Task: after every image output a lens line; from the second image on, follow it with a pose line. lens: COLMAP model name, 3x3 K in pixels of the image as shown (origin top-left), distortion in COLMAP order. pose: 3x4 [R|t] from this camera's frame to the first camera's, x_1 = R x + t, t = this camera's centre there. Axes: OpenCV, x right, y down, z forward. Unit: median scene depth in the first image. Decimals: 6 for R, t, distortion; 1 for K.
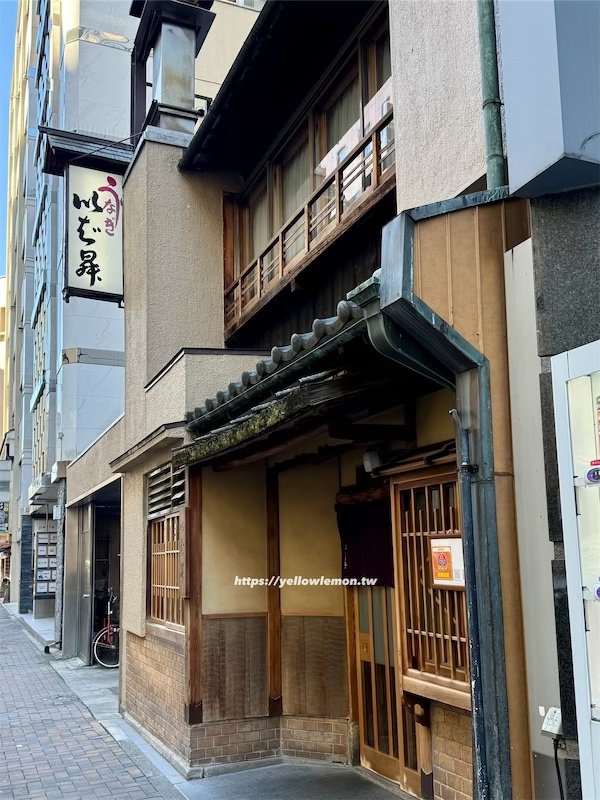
lens RADIAL K [[745.6, 0, 267.7], [0, 745.6, 466.5], [0, 0, 1]] dist [0.160254, -0.367606]
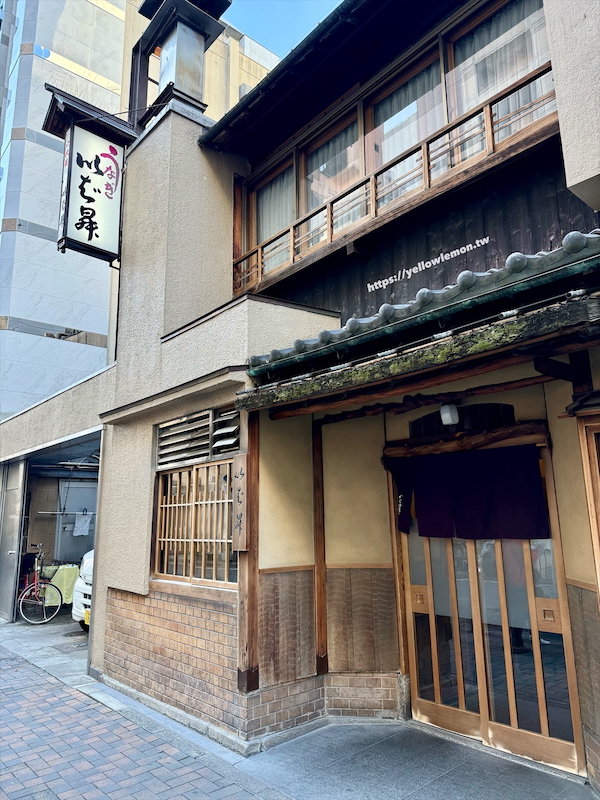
lens RADIAL K [[559.1, 0, 300.0], [0, 559.1, 400.0], [0, 0, 1]] dist [0.088093, -0.156616]
pose [[0.947170, 0.071398, 0.312683, -0.267566], [-0.042943, 0.994361, -0.096969, 0.051550], [-0.317843, 0.078419, 0.944895, 0.294419]]
